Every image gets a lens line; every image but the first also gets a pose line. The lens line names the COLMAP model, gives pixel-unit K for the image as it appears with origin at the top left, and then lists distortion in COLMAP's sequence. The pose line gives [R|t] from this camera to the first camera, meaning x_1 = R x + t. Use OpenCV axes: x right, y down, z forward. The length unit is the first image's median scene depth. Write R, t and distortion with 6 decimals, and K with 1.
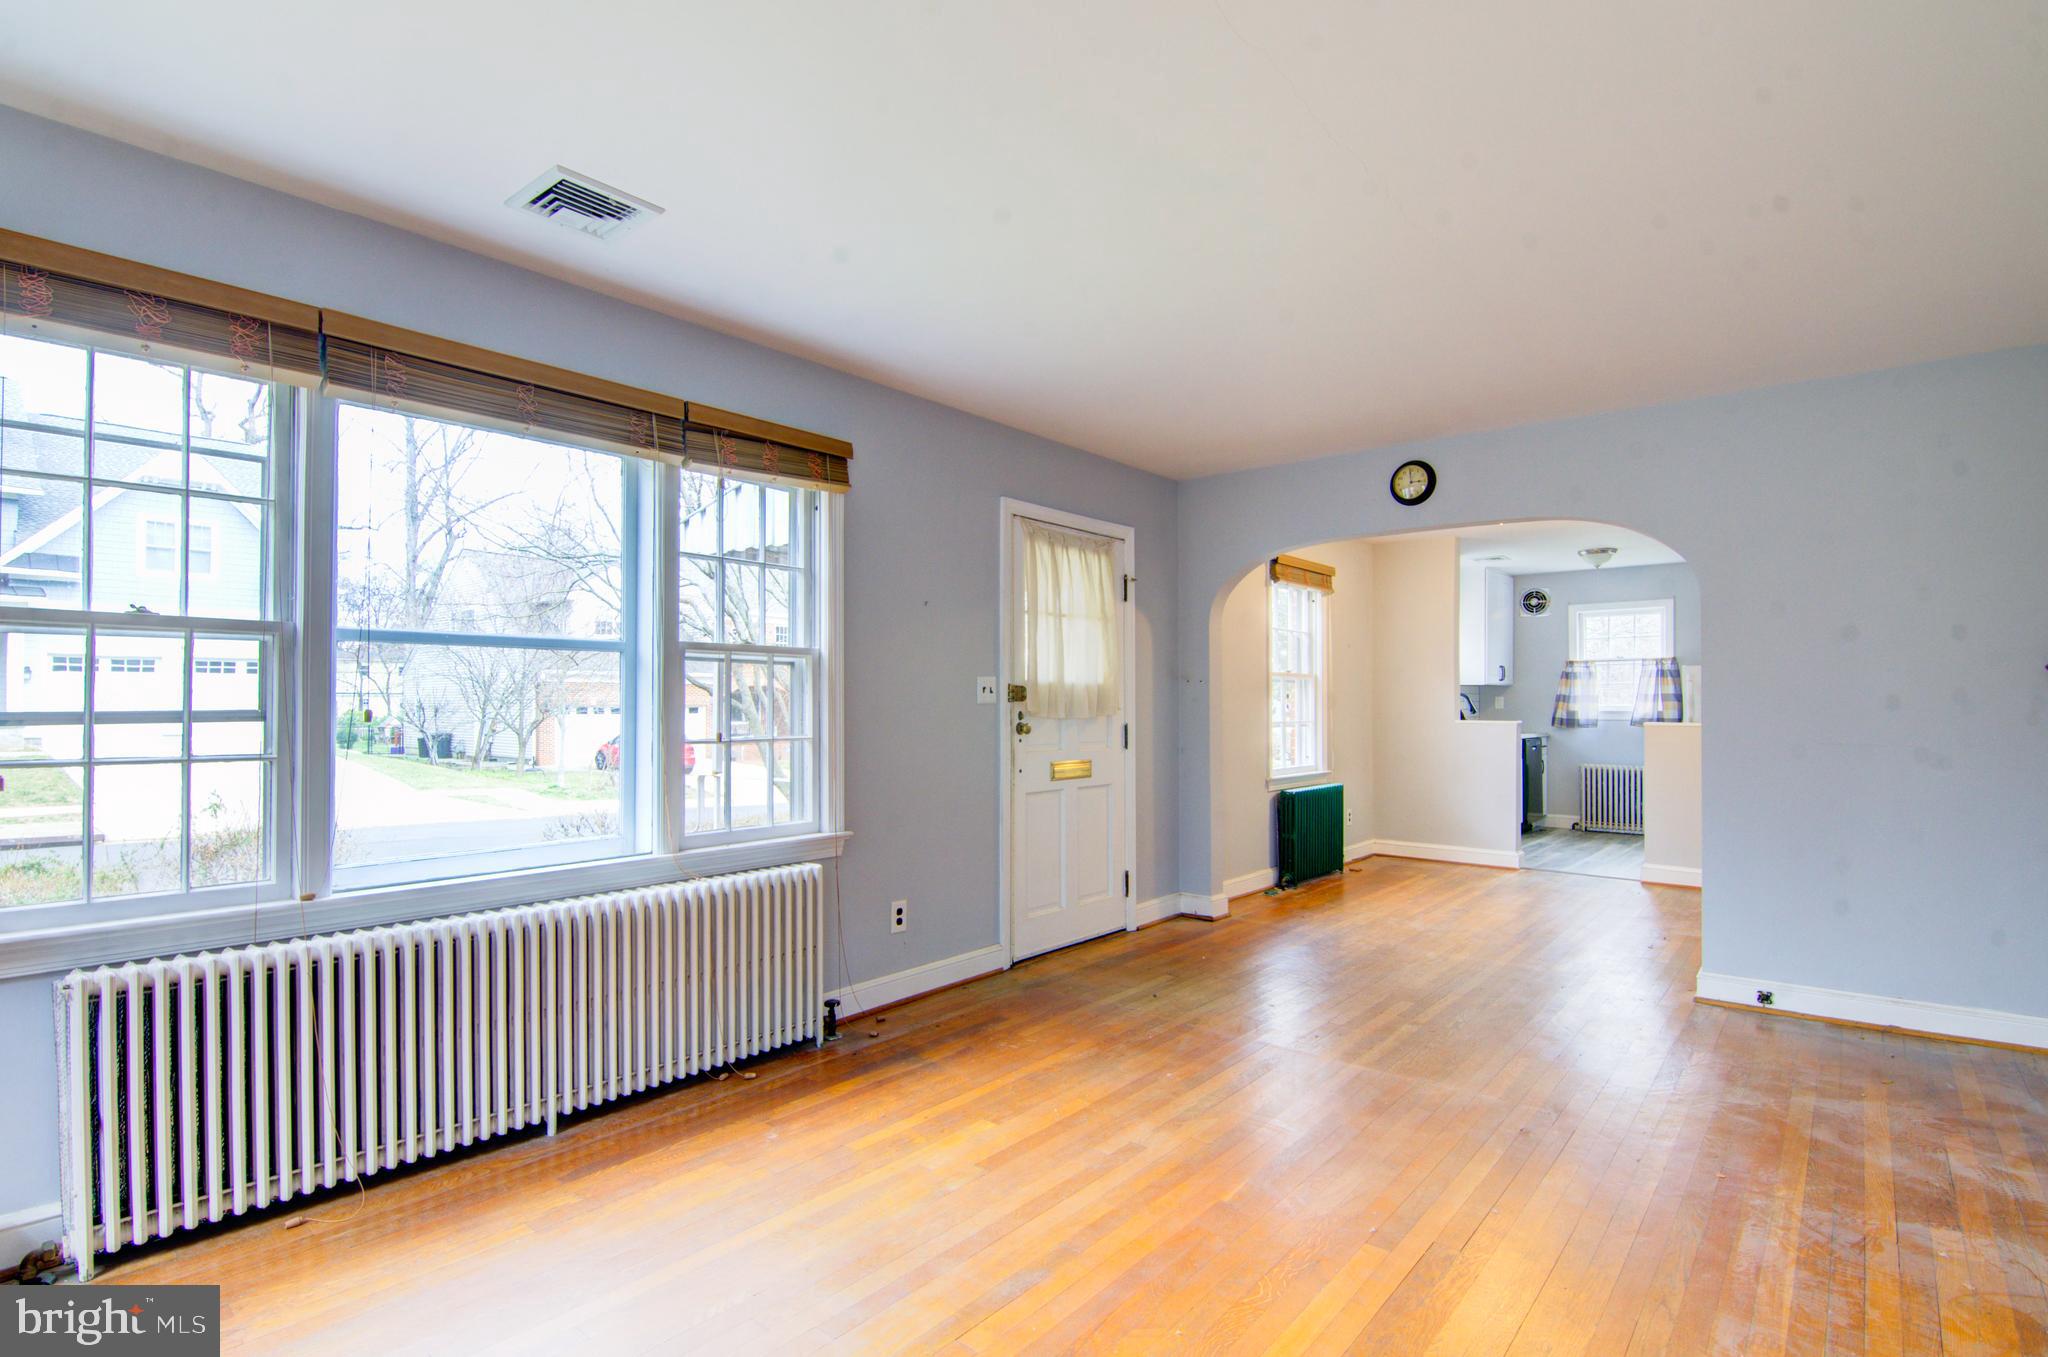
lens RADIAL K [[992.3, 0, 1012.2], [0, 992.3, 696.8], [0, 0, 1]] dist [0.000459, -0.013082]
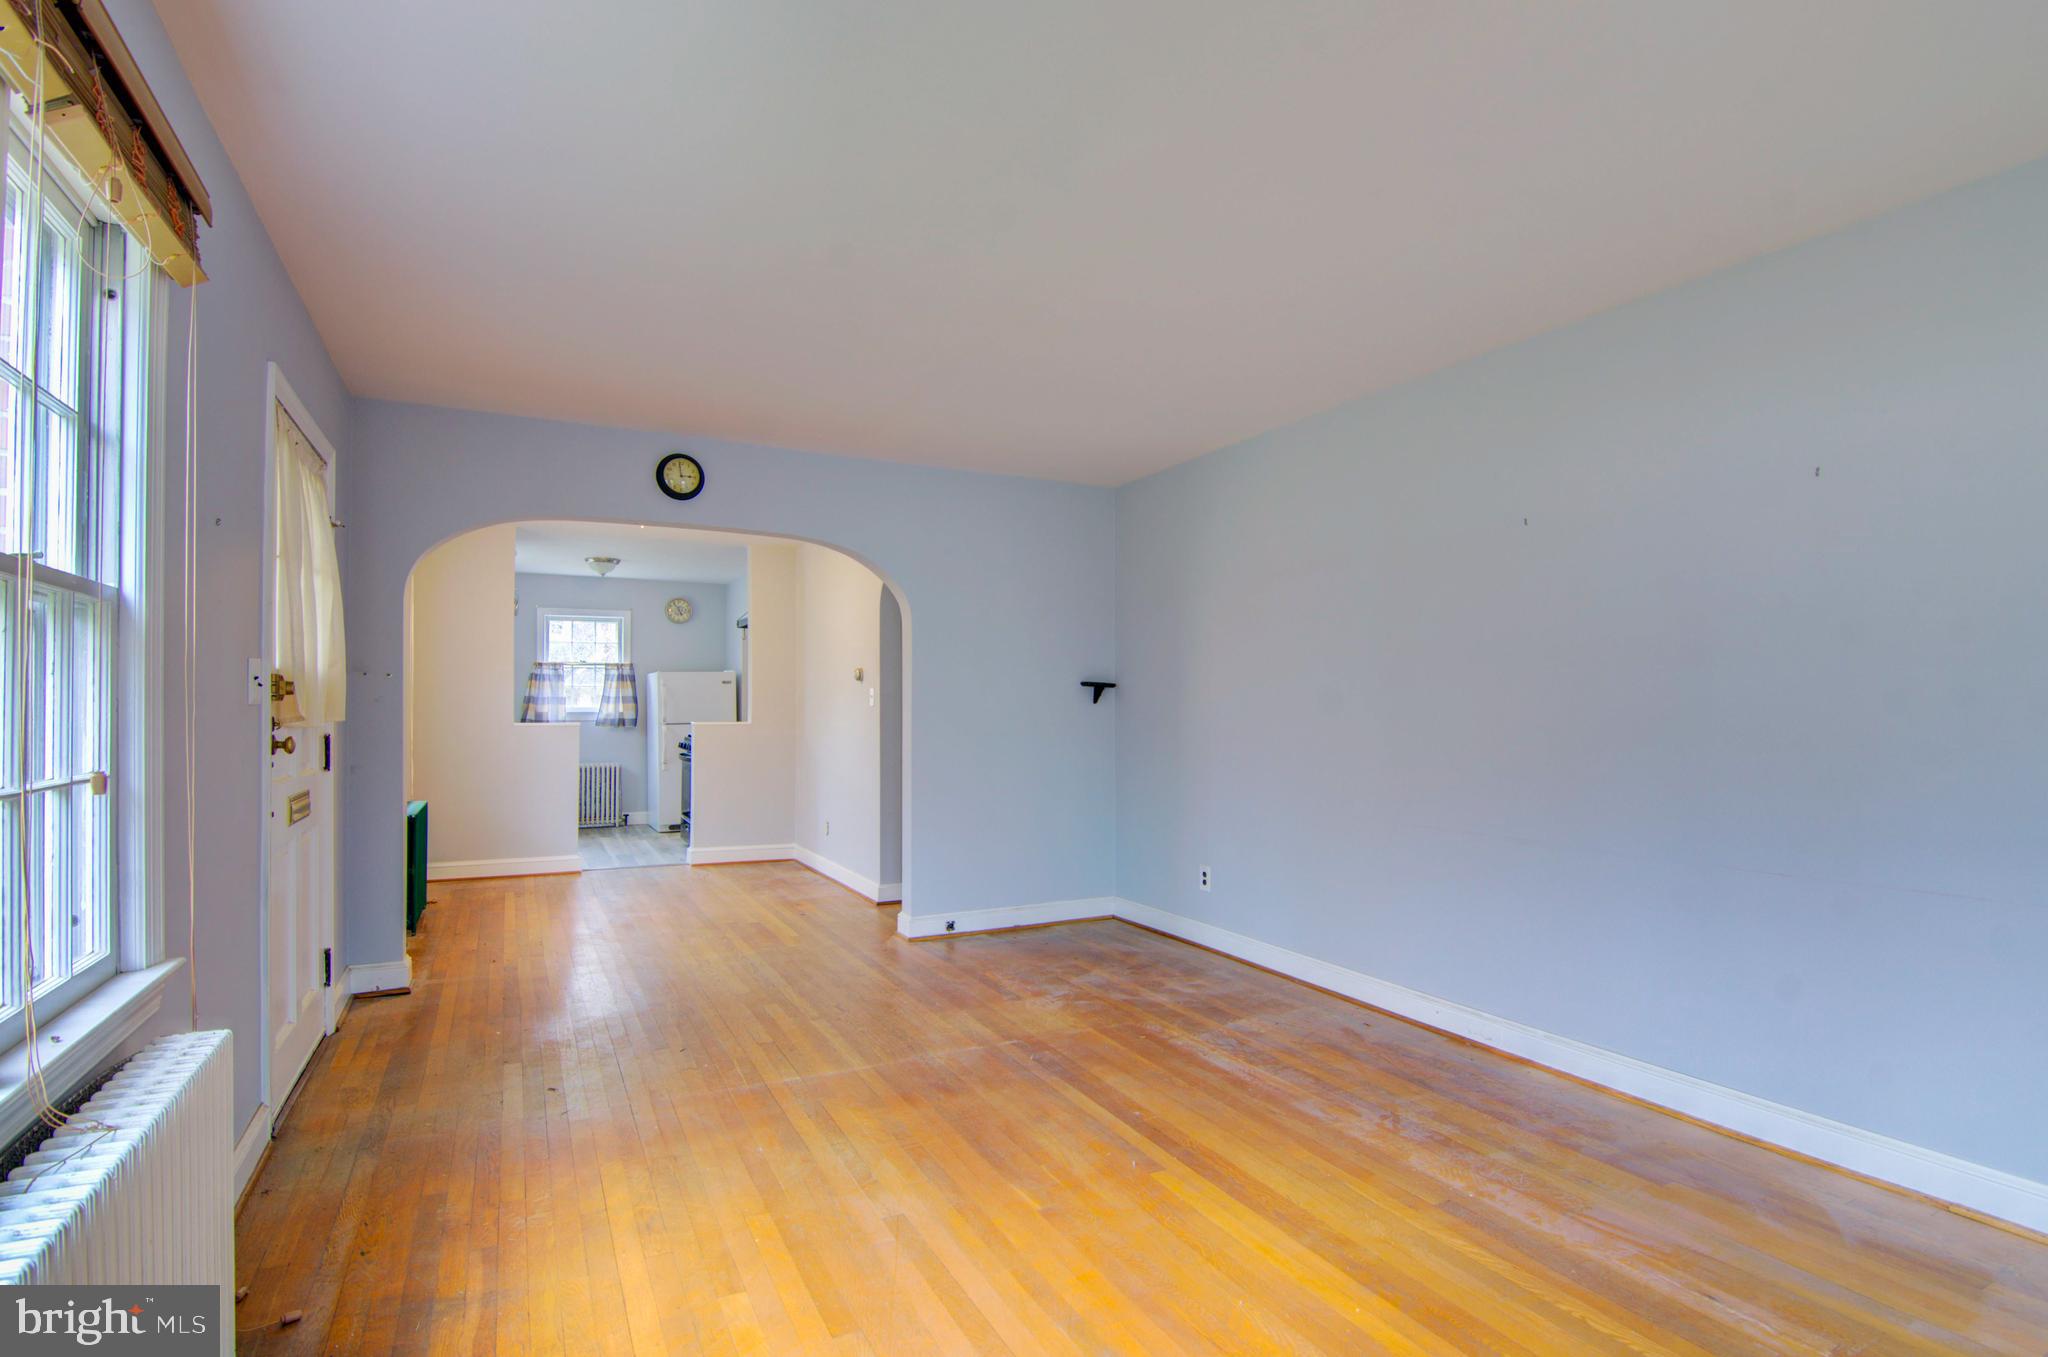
lens RADIAL K [[992.3, 0, 1012.2], [0, 992.3, 696.8], [0, 0, 1]] dist [0.000459, -0.013082]
pose [[0.387425, 0.010112, 0.921846, -0.376334], [-0.008991, 0.999934, -0.007190, 0.002988], [-0.921858, -0.005502, 0.387490, 0.341581]]
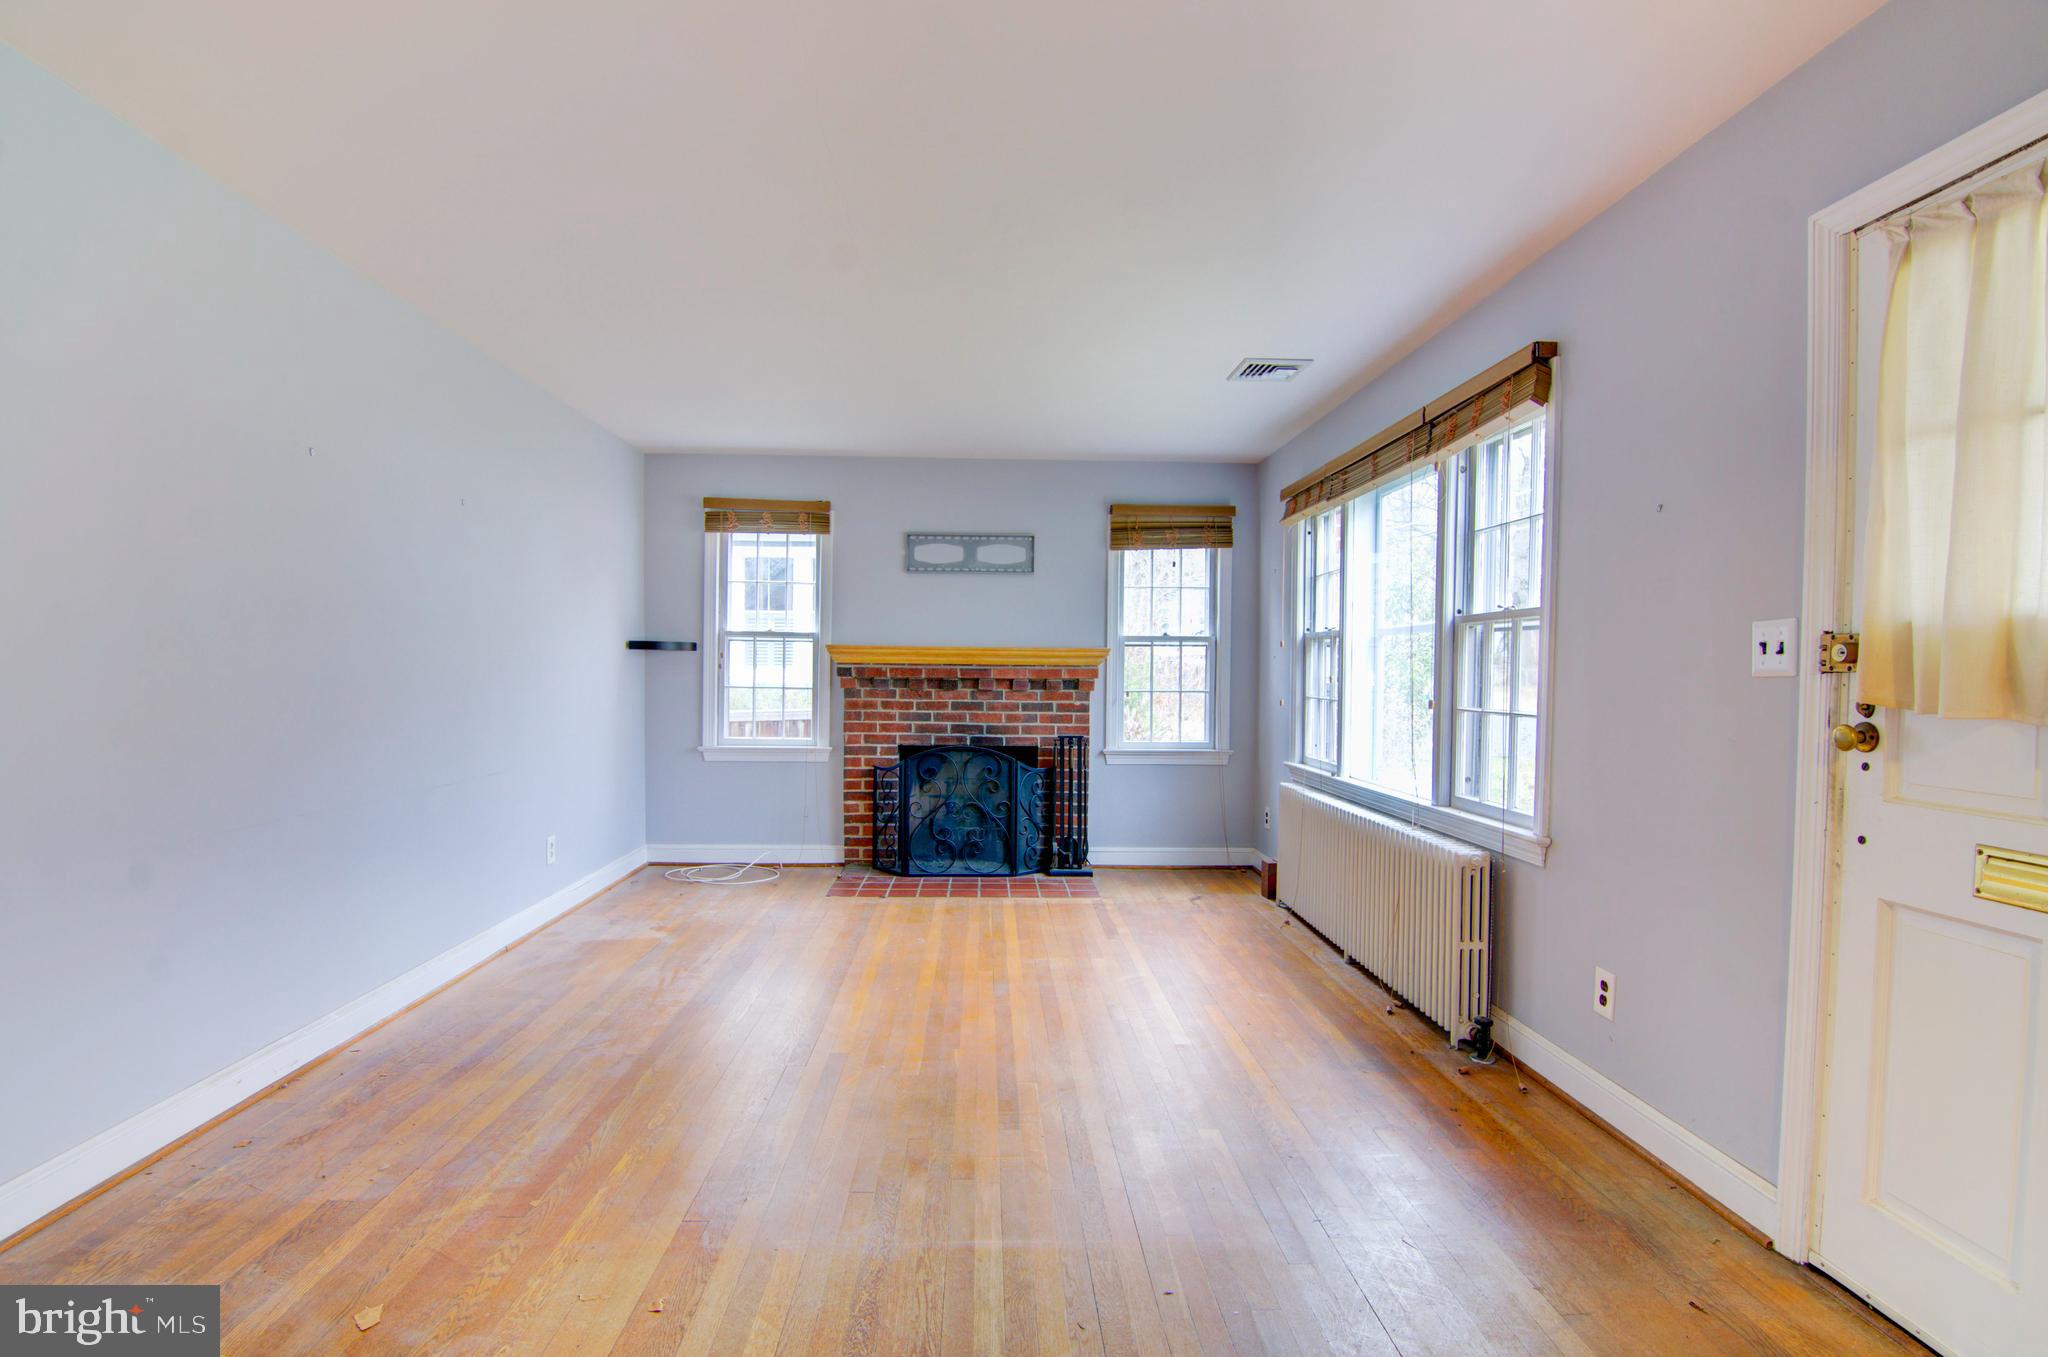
lens RADIAL K [[992.3, 0, 1012.2], [0, 992.3, 696.8], [0, 0, 1]] dist [0.000459, -0.013082]
pose [[-0.740791, 0.011837, -0.671631, 0.545128], [-0.004800, 0.999726, 0.022914, 0.007217], [0.671718, 0.020199, -0.740531, 1.061366]]
